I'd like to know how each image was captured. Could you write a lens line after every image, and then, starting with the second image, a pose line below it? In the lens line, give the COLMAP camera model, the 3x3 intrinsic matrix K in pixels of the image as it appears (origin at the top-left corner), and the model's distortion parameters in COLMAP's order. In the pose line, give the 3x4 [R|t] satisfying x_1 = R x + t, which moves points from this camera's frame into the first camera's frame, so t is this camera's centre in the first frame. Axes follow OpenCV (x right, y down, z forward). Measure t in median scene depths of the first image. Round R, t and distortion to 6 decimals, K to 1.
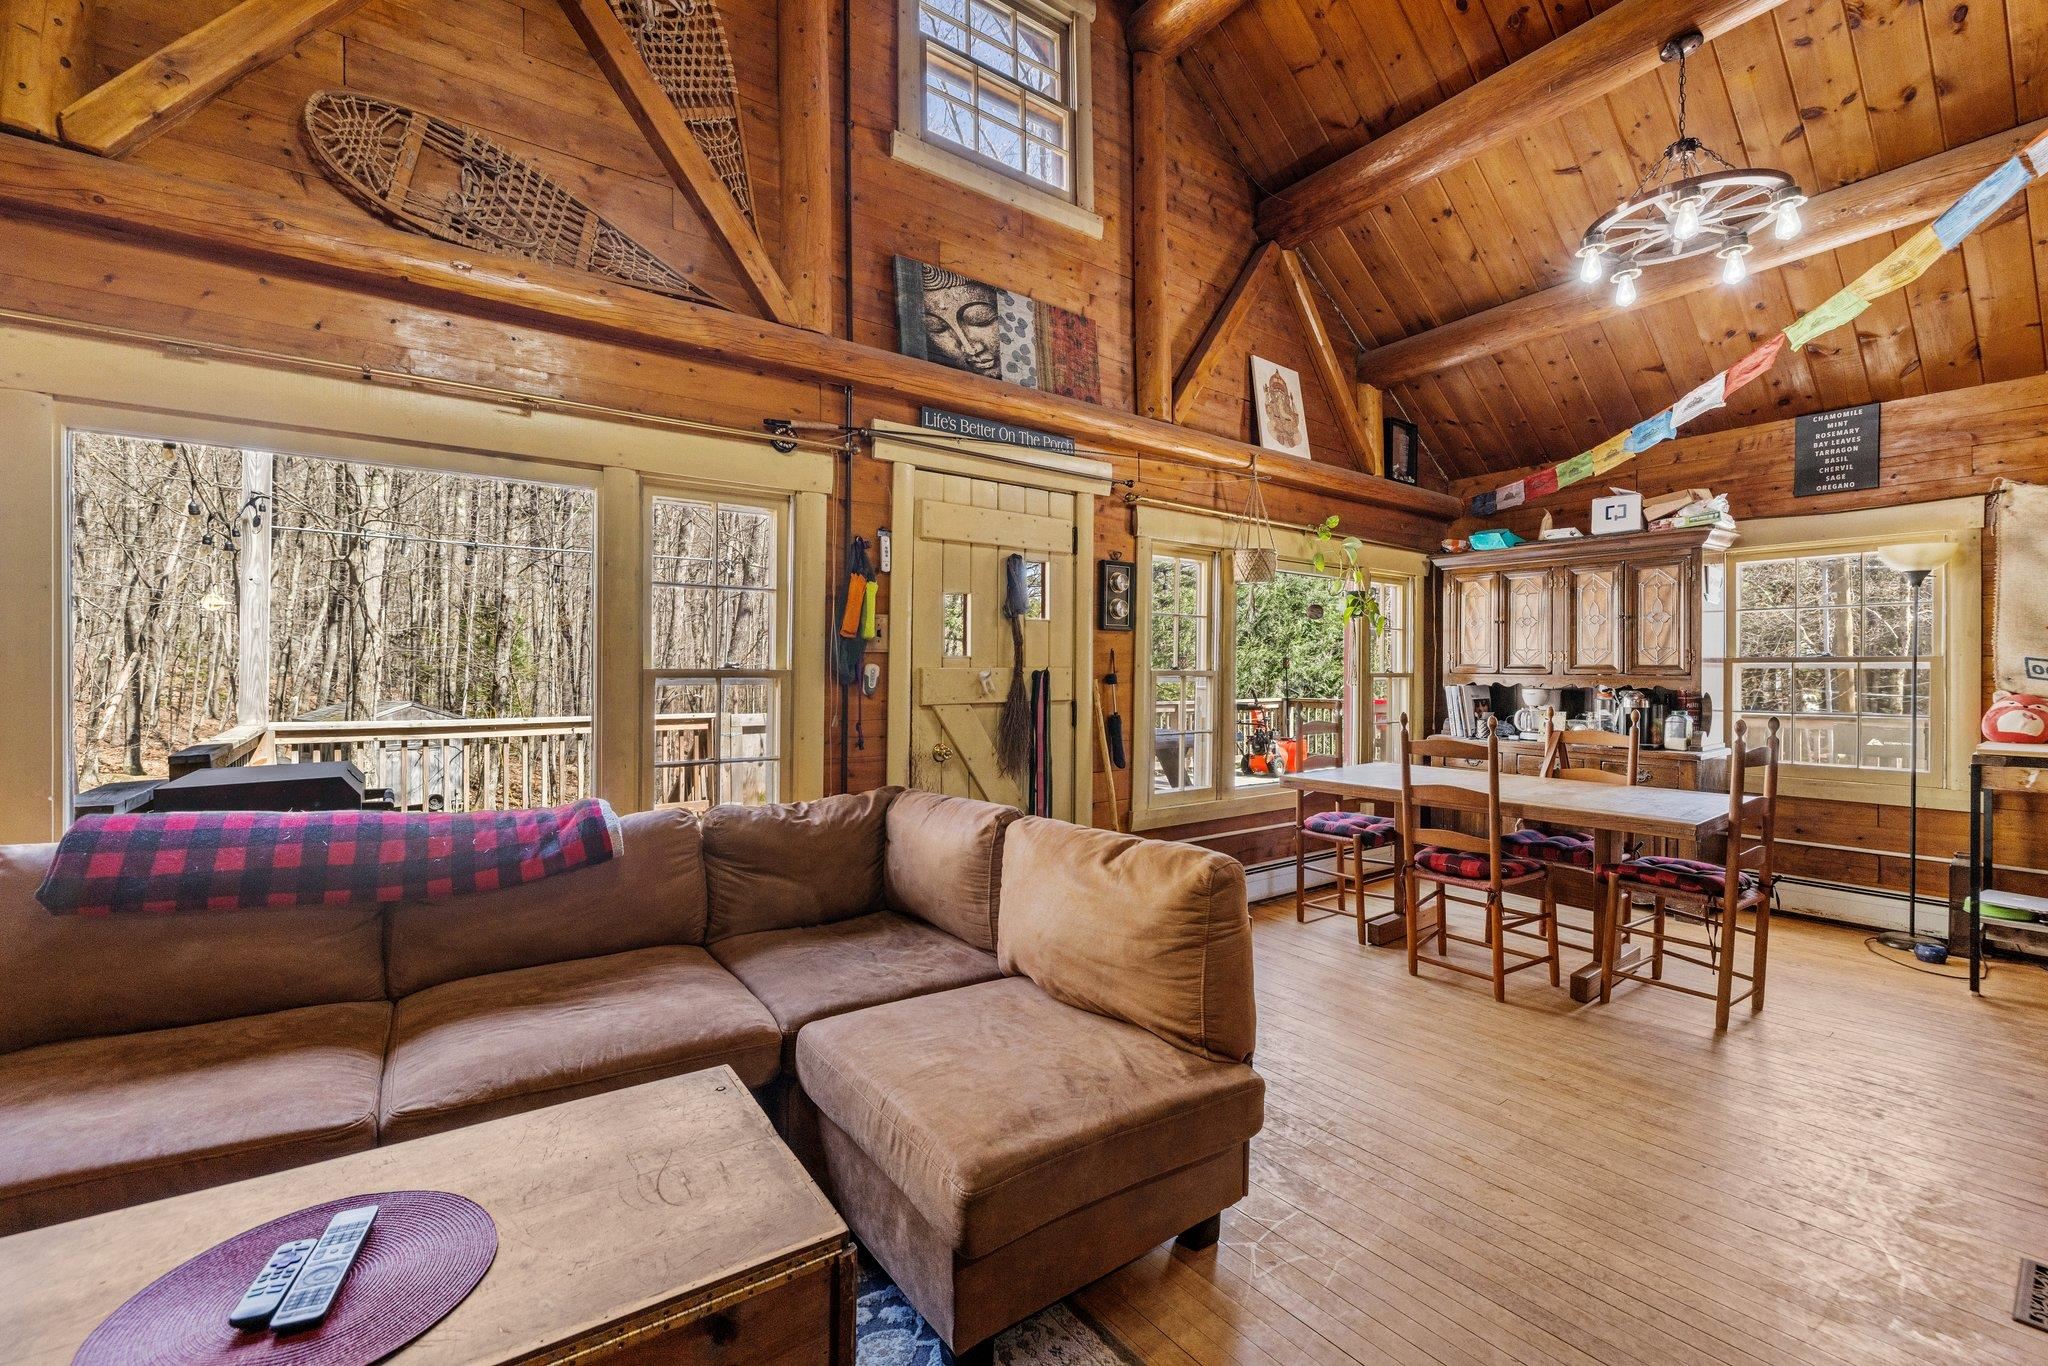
lens RADIAL K [[858.9, 0, 1018.5], [0, 858.9, 675.6], [0, 0, 1]] dist [-0.000738, -0.000503]
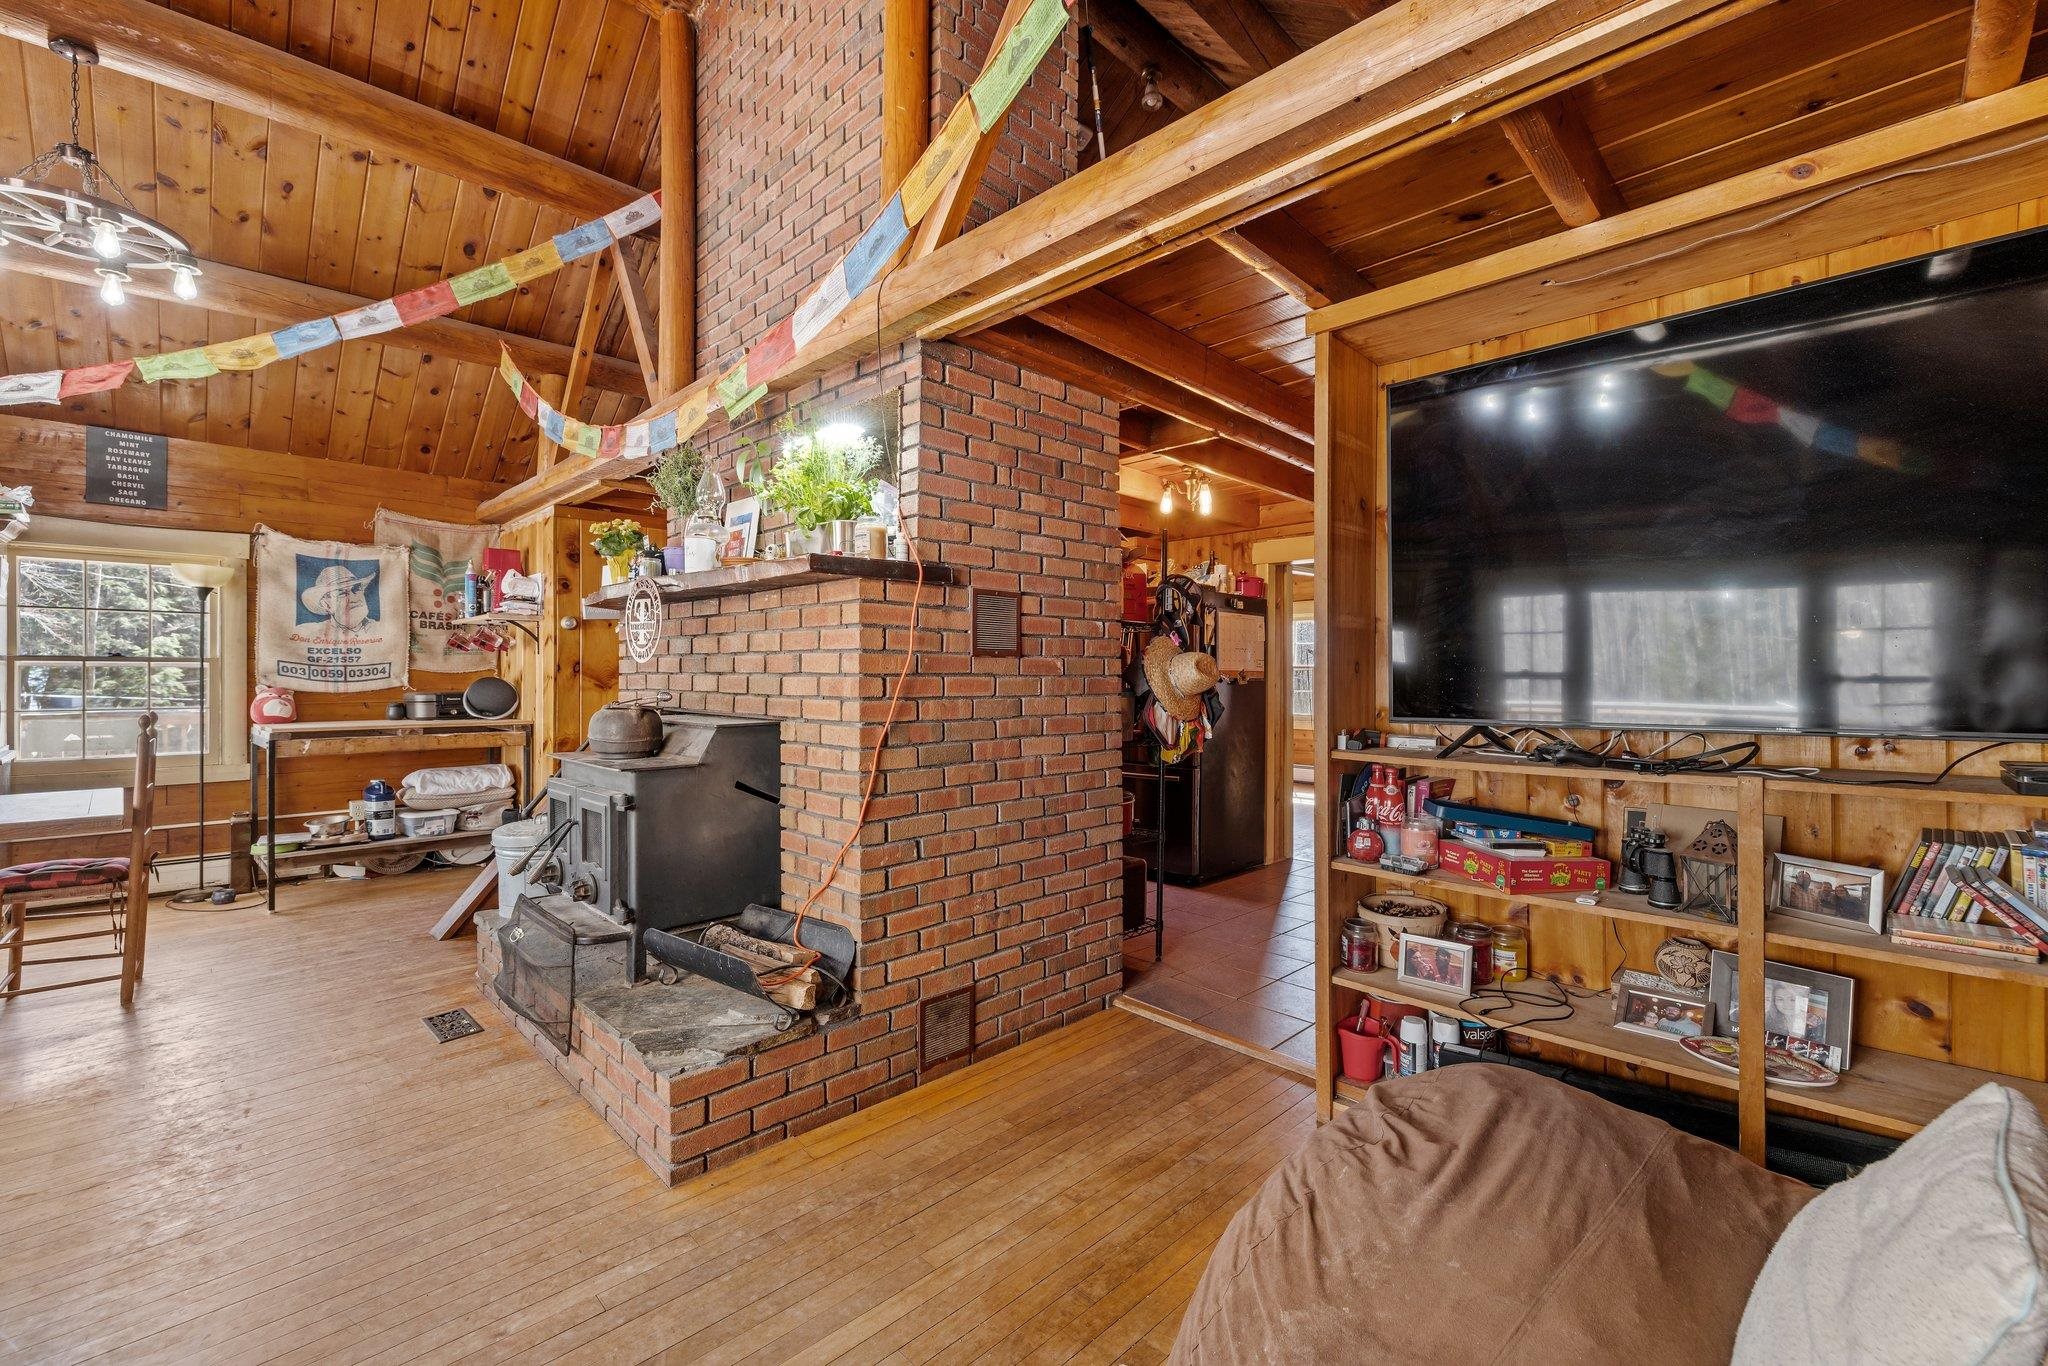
lens RADIAL K [[858.9, 0, 1007.0], [0, 858.9, 675.7], [0, 0, 1]] dist [-0.000738, -0.000503]
pose [[-0.132250, -0.004770, 0.991205, -0.303770], [0.000524, 0.999988, 0.004882, -0.002519], [-0.991216, 0.001165, -0.132246, 0.036984]]
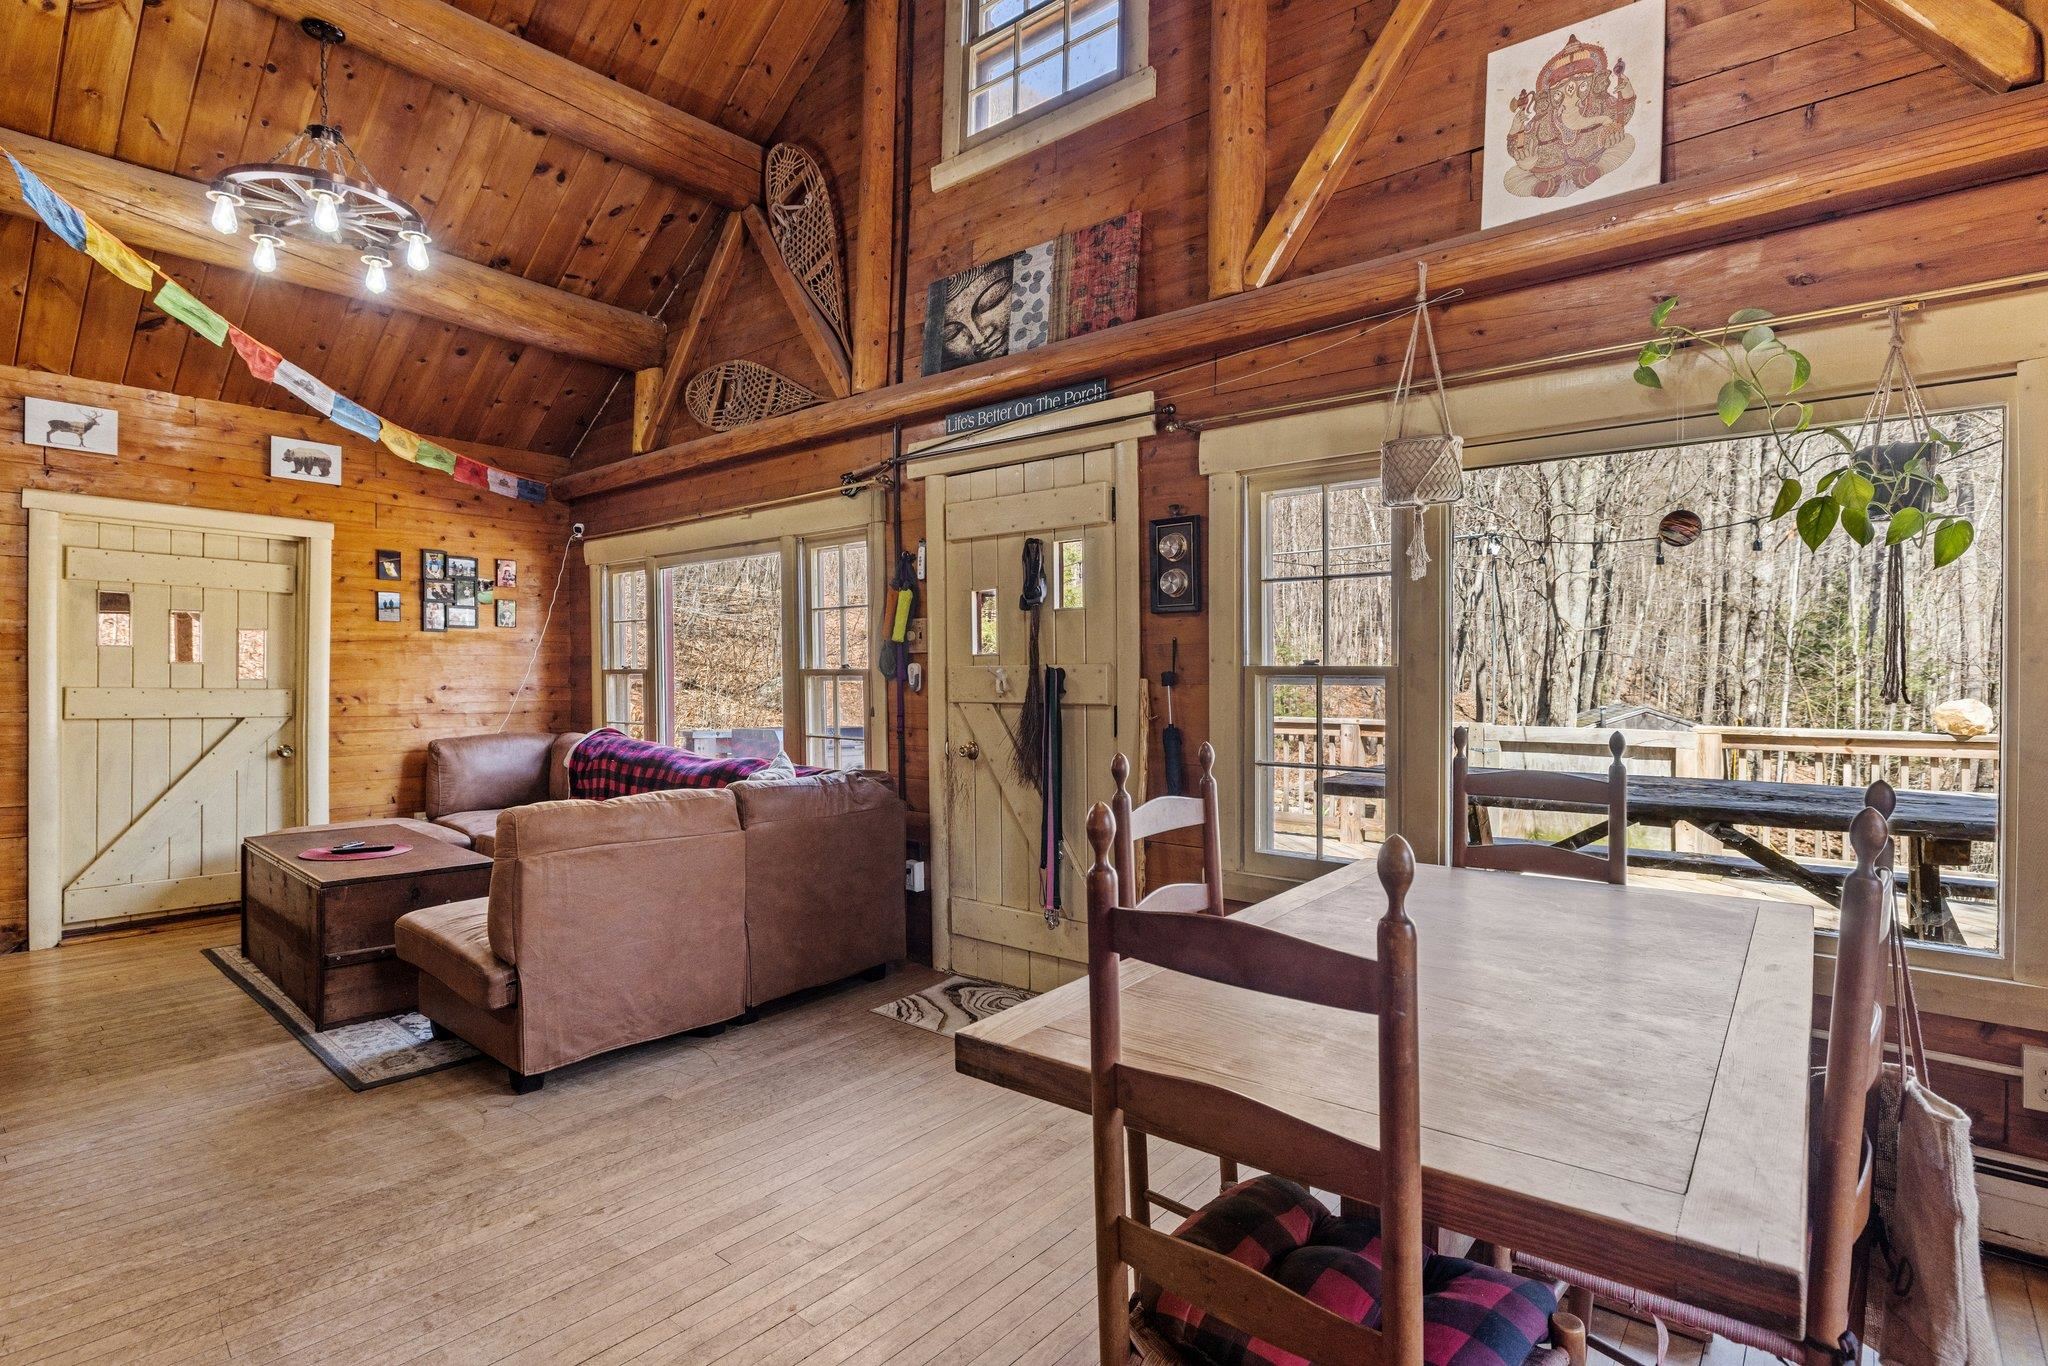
lens RADIAL K [[987.5, 0, 1022.1], [0, 987.5, 676.5], [0, 0, 1]] dist [-0.000451, 0.000224]
pose [[0.239996, 0.002894, -0.970769, 0.908909], [-0.000621, 0.999996, 0.002827, -0.000234], [0.970774, -0.000076, 0.239997, 0.678711]]
